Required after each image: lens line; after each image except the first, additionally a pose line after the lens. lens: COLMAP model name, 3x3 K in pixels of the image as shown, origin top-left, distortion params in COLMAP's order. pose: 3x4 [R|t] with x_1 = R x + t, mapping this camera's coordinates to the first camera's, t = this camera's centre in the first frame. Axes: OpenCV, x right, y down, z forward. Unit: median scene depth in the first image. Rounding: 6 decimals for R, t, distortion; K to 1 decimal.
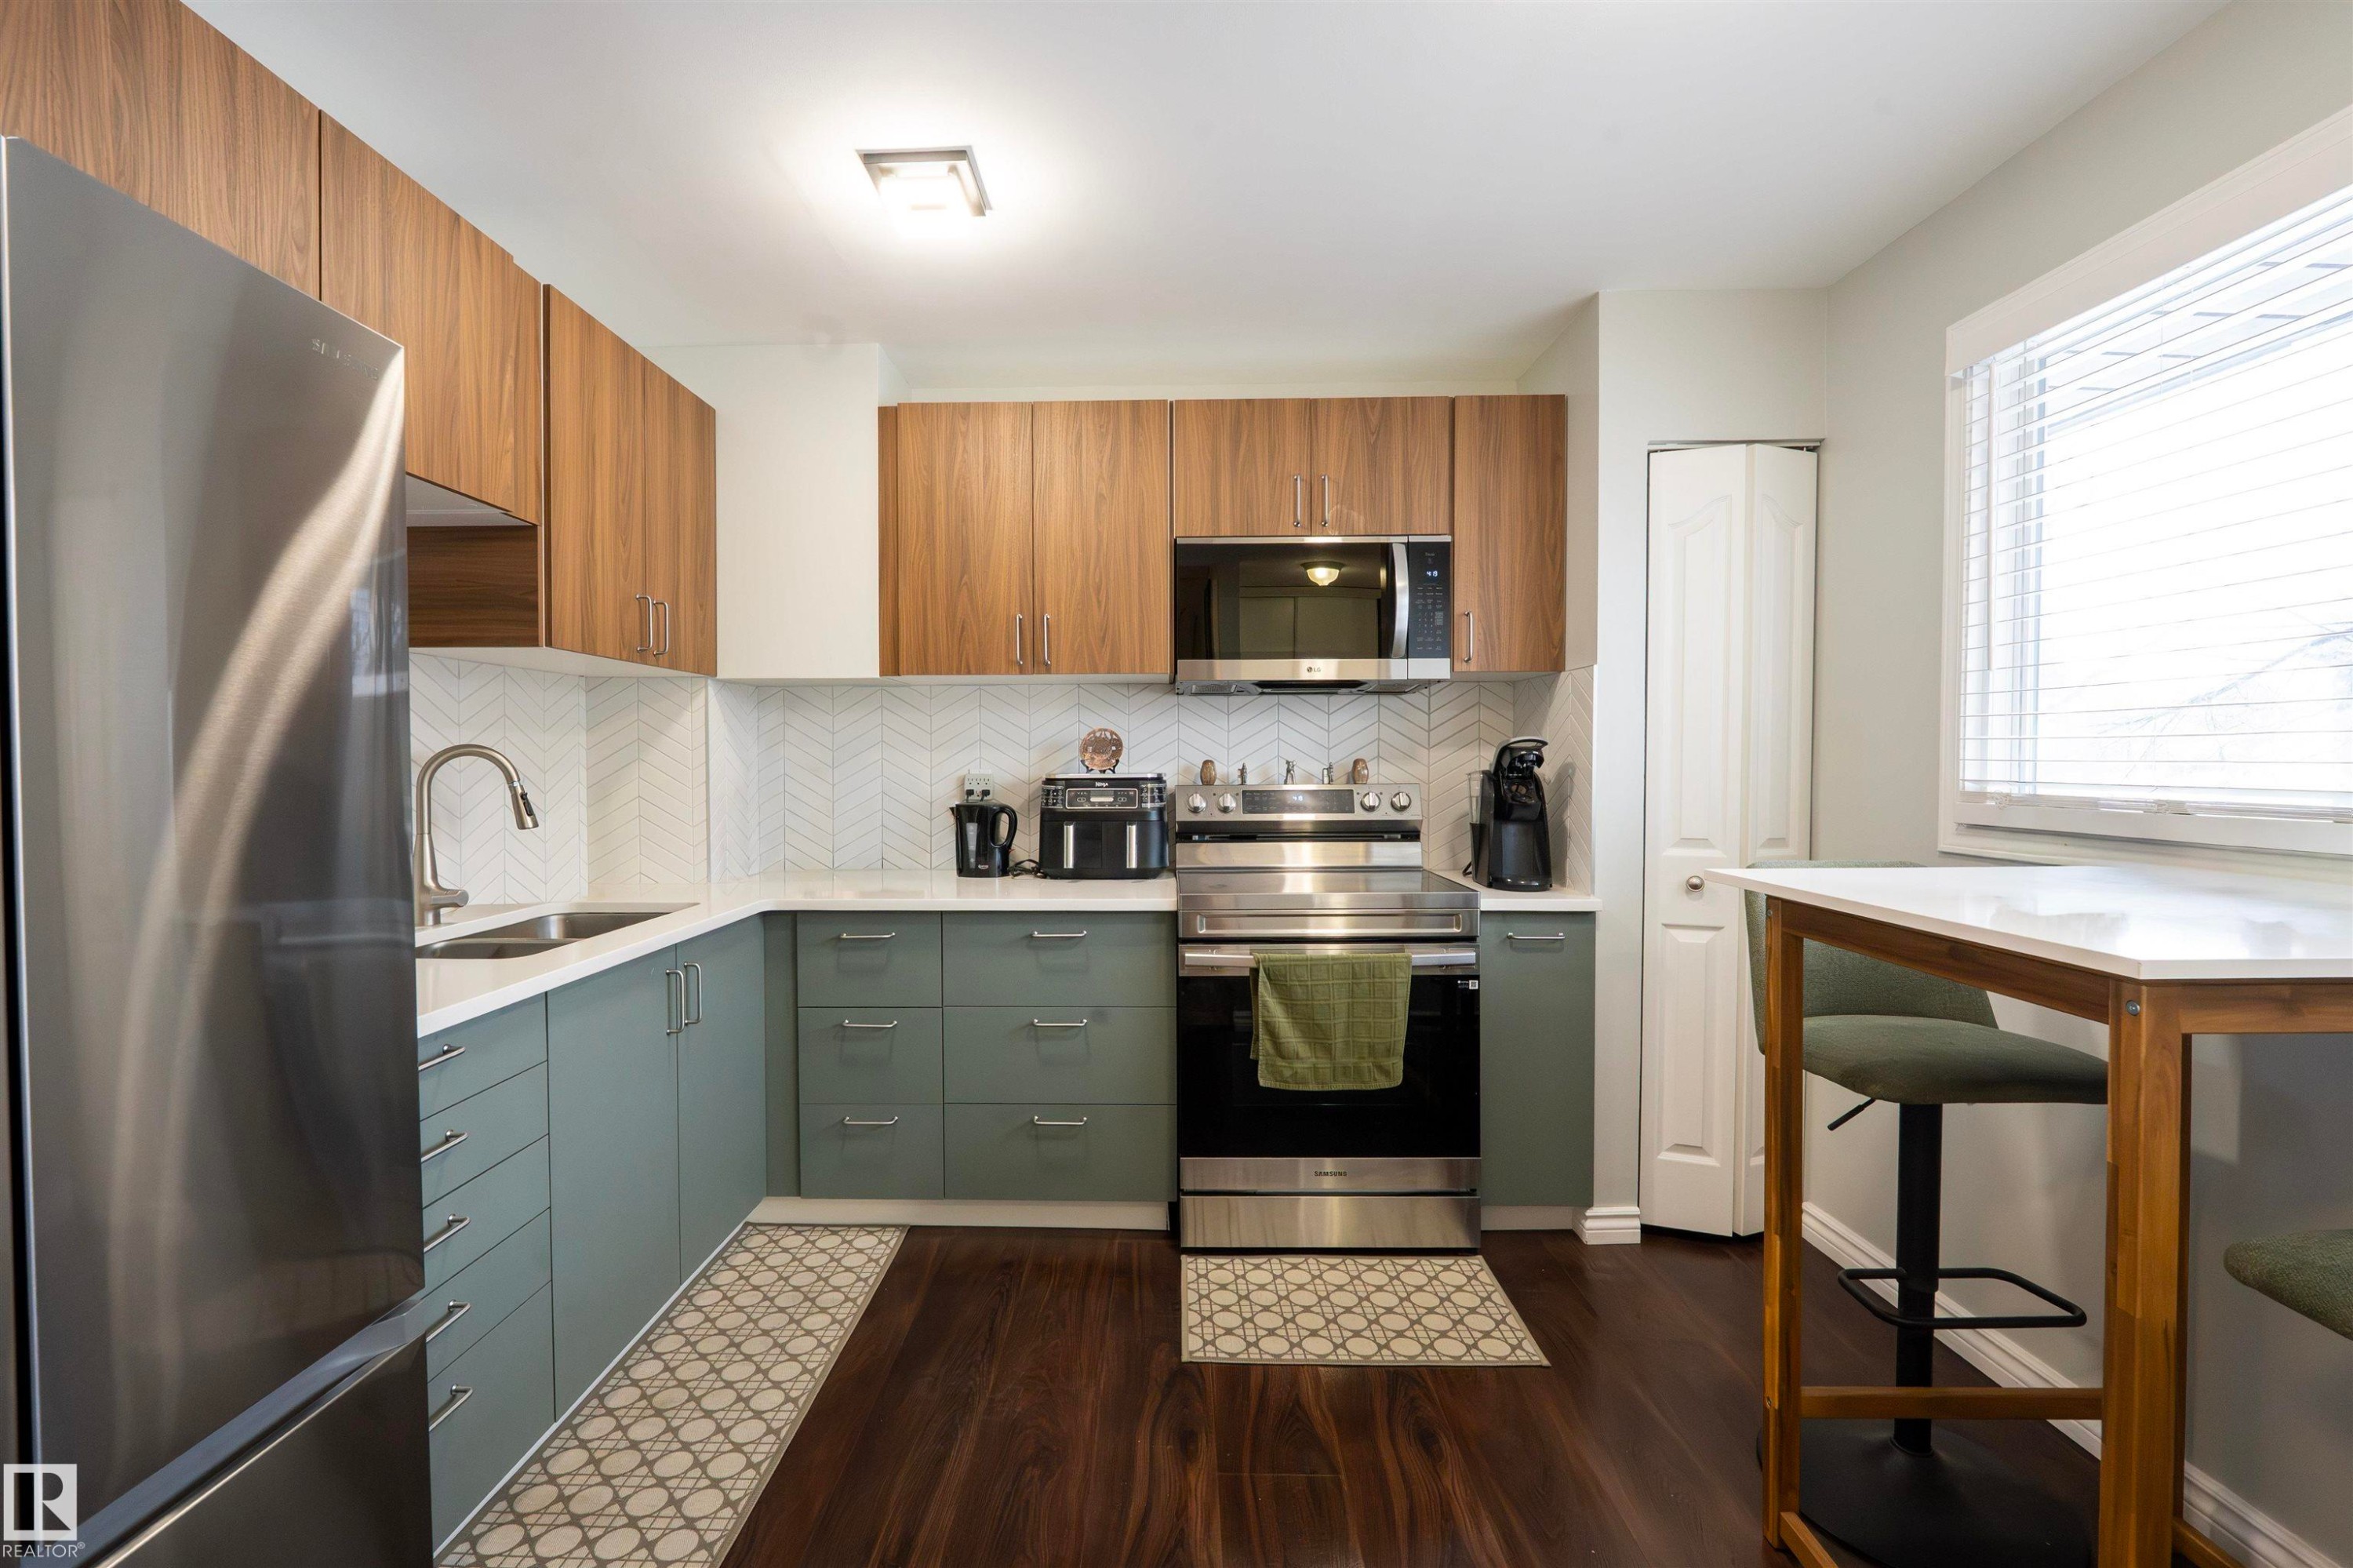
lens RADIAL K [[1004.4, 0, 1156.9], [0, 1004.4, 779.3], [0, 0, 1]] dist [0.000700, -0.003480]
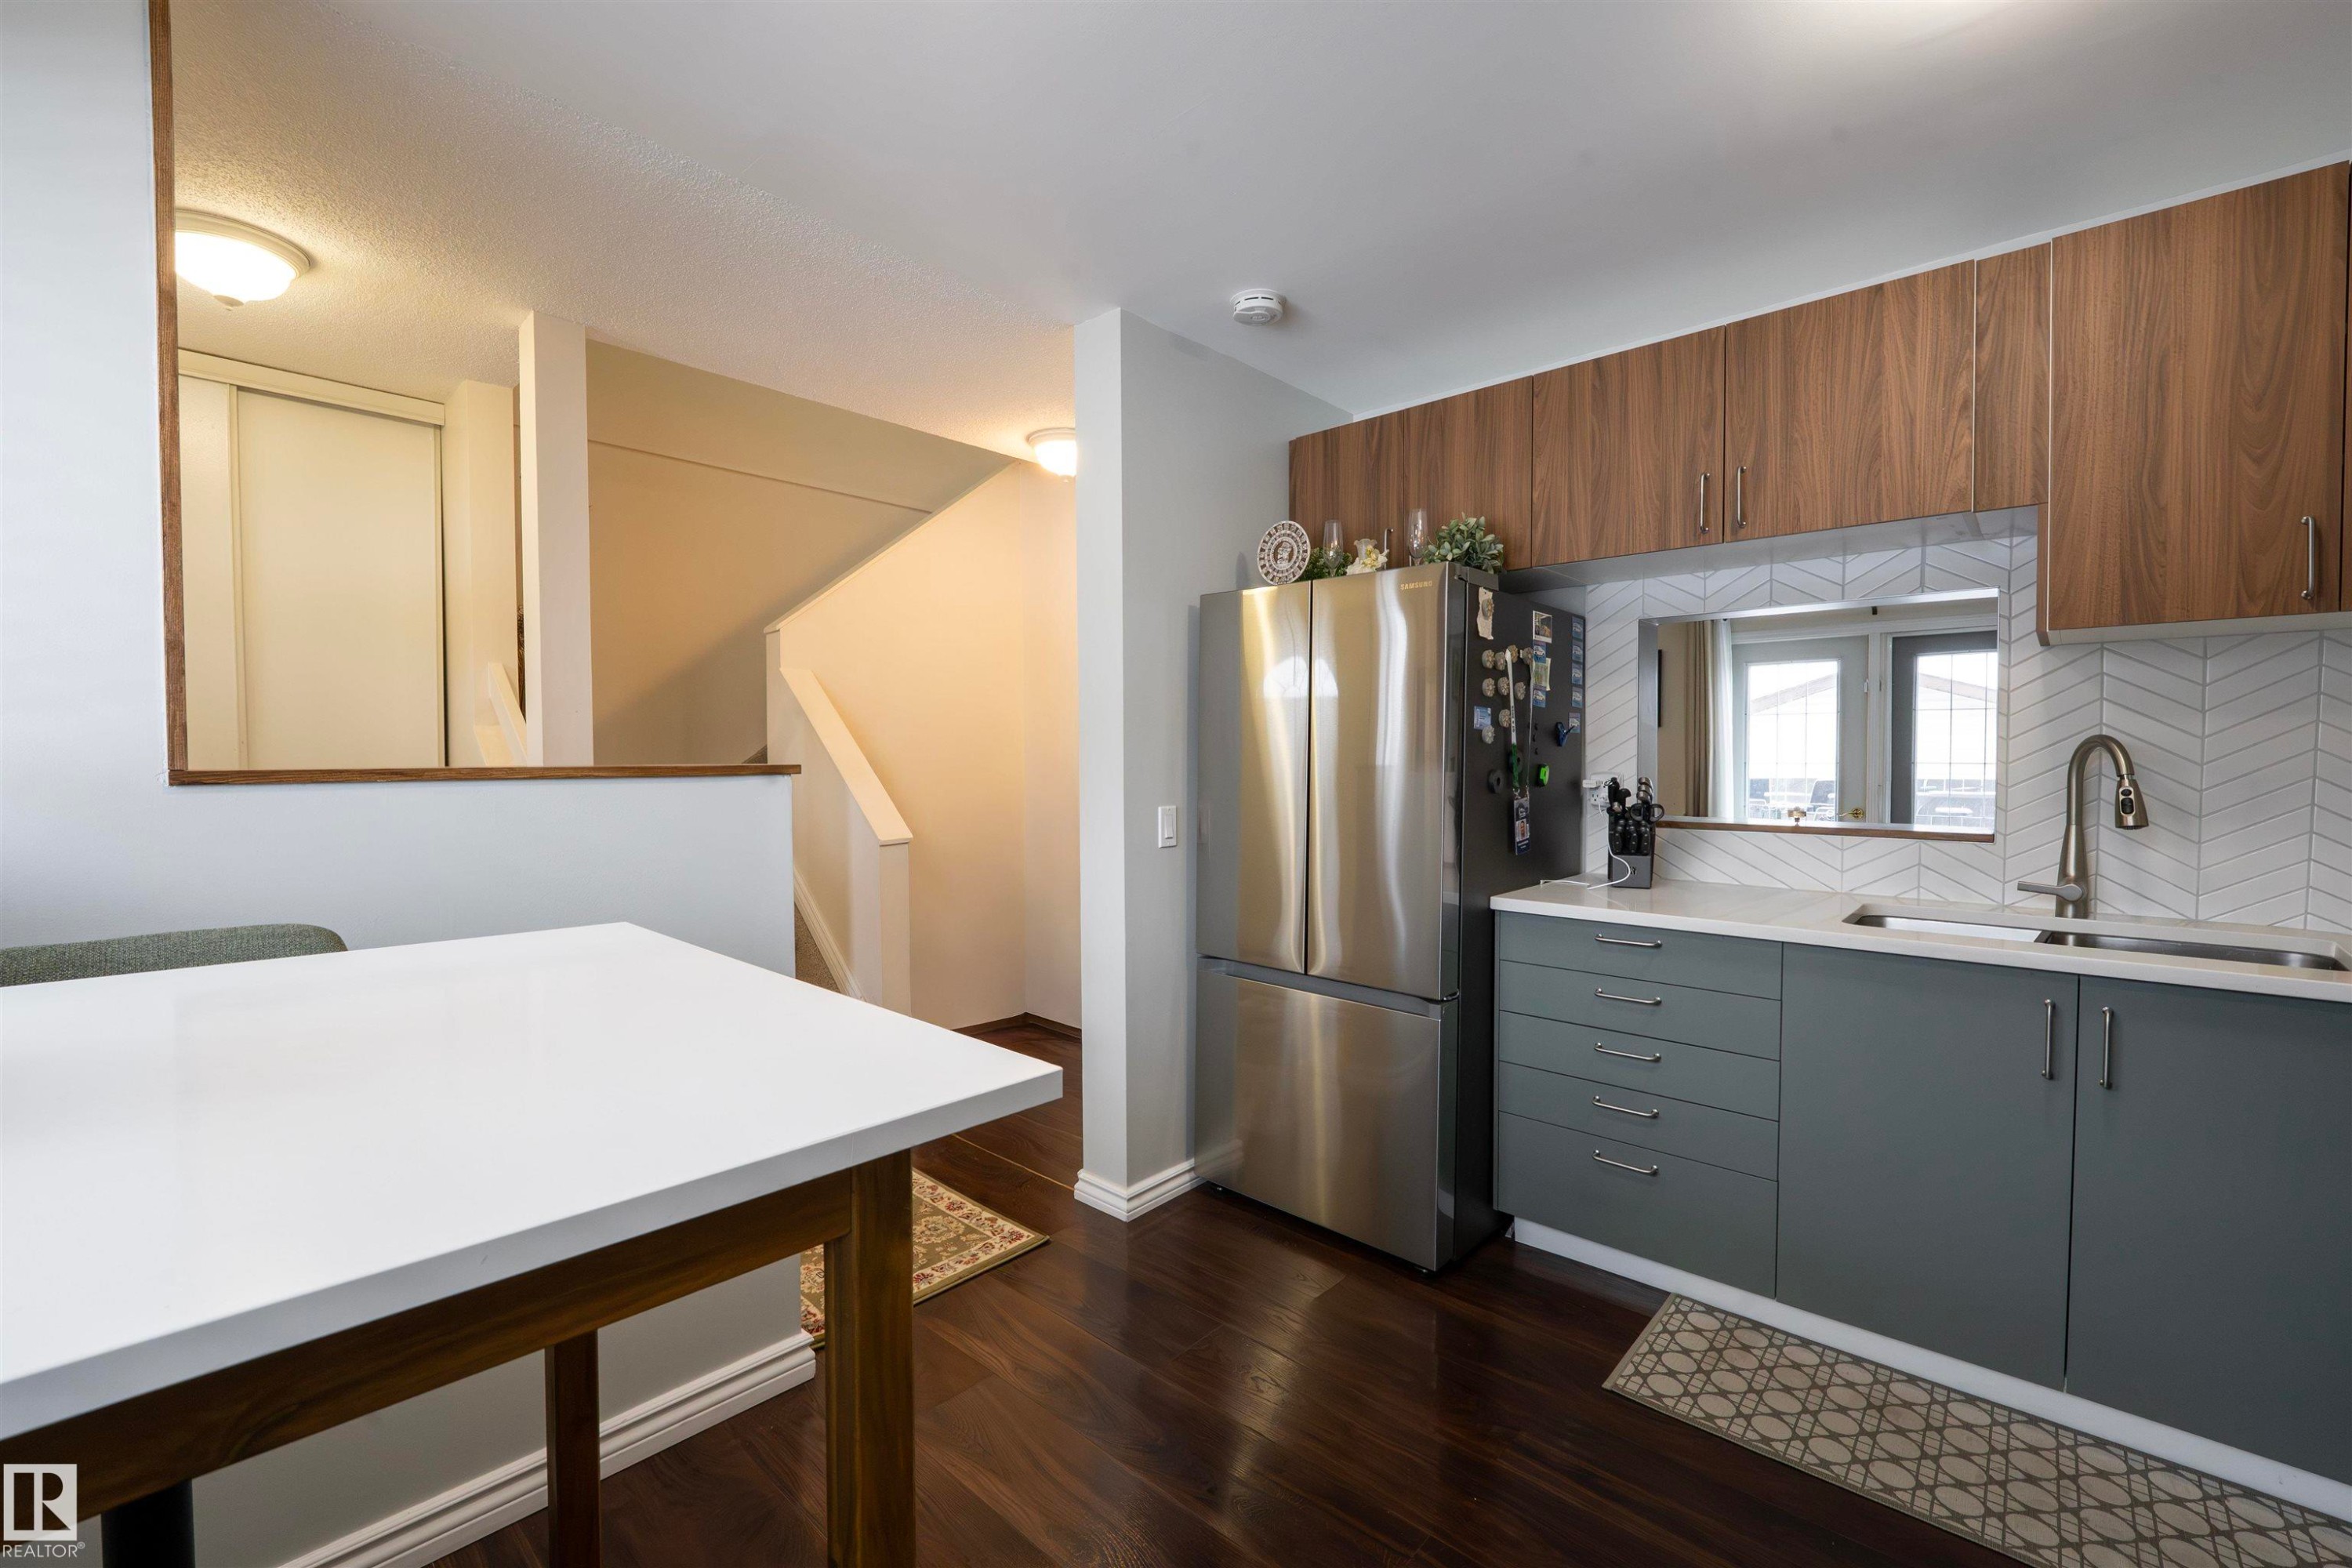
lens RADIAL K [[1004.0, 0, 1156.4], [0, 1004.0, 779.3], [0, 0, 1]] dist [0.000700, -0.003480]
pose [[-0.676487, 0.020864, -0.736159, 0.506839], [-0.011227, 0.999190, 0.038635, -0.015643], [0.736369, 0.034401, -0.675705, 0.808711]]
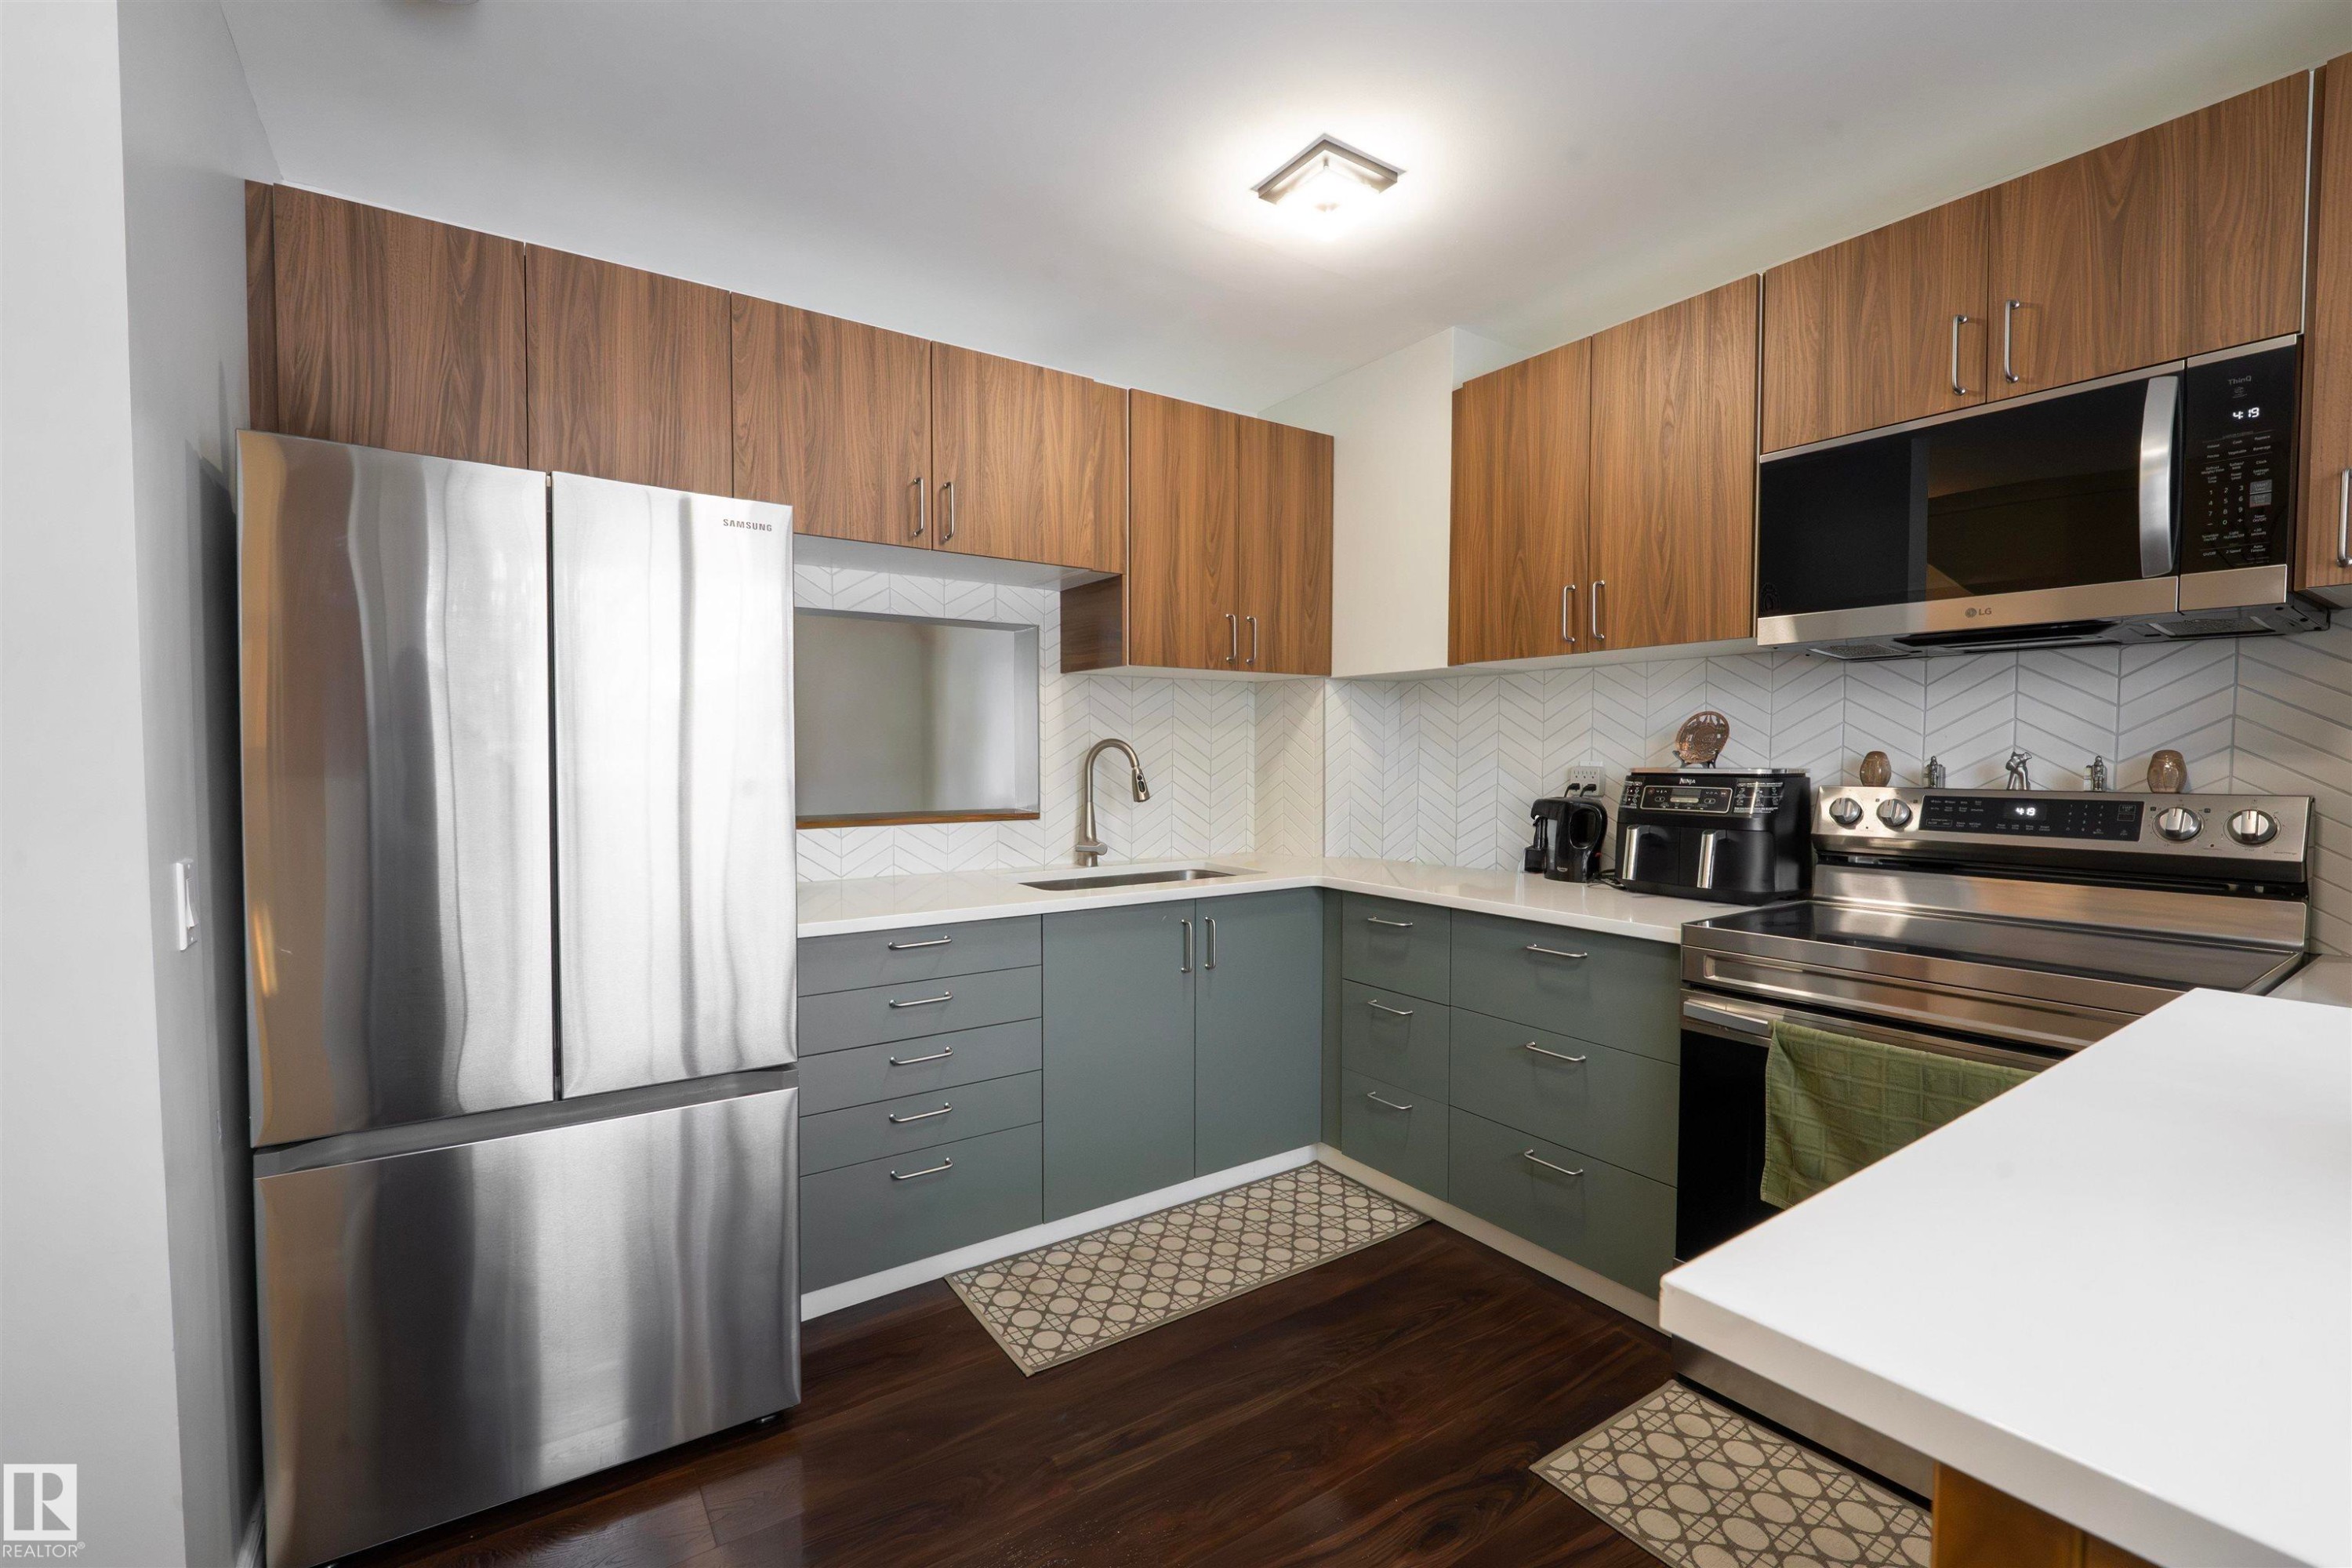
lens RADIAL K [[1016.5, 0, 1180.1], [0, 1016.5, 792.3], [0, 0, 1]] dist [-0.002238, -0.000896]
pose [[0.581926, 0.036149, -0.812438, 0.416729], [-0.016614, 0.999332, 0.032564, -0.006726], [0.813072, -0.005452, 0.582137, 0.215745]]
